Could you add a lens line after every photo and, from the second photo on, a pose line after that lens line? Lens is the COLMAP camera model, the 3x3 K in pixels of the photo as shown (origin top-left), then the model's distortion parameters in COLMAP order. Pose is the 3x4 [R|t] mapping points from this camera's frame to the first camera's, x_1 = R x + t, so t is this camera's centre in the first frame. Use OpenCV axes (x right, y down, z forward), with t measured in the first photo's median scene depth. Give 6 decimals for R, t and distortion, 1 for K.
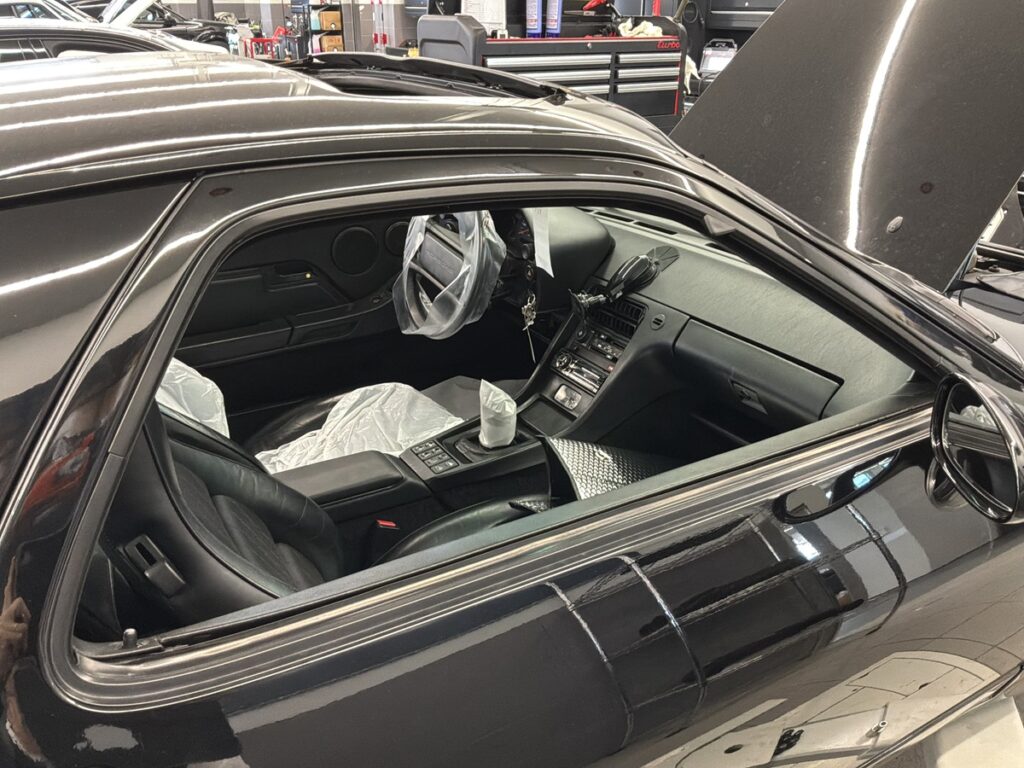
lens RADIAL K [[858.5, 0, 503.0], [0, 858.5, 386.8], [0, 0, 1]] dist [0.077137, -0.125196]
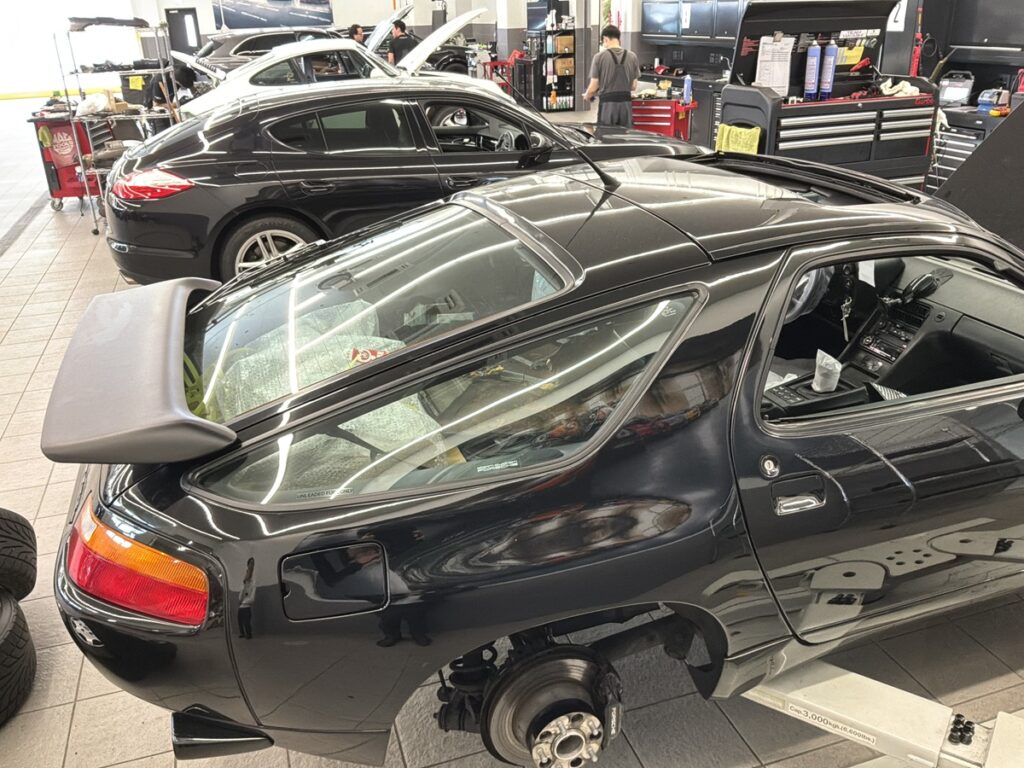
lens RADIAL K [[858.5, 0, 510.4], [0, 858.5, 381.4], [0, 0, 1]] dist [0.077137, -0.125196]
pose [[0.979289, 0.048184, -0.196652, -0.132237], [-0.049810, 0.998753, -0.003330, 0.042367], [0.196247, 0.013056, 0.980468, -0.348613]]
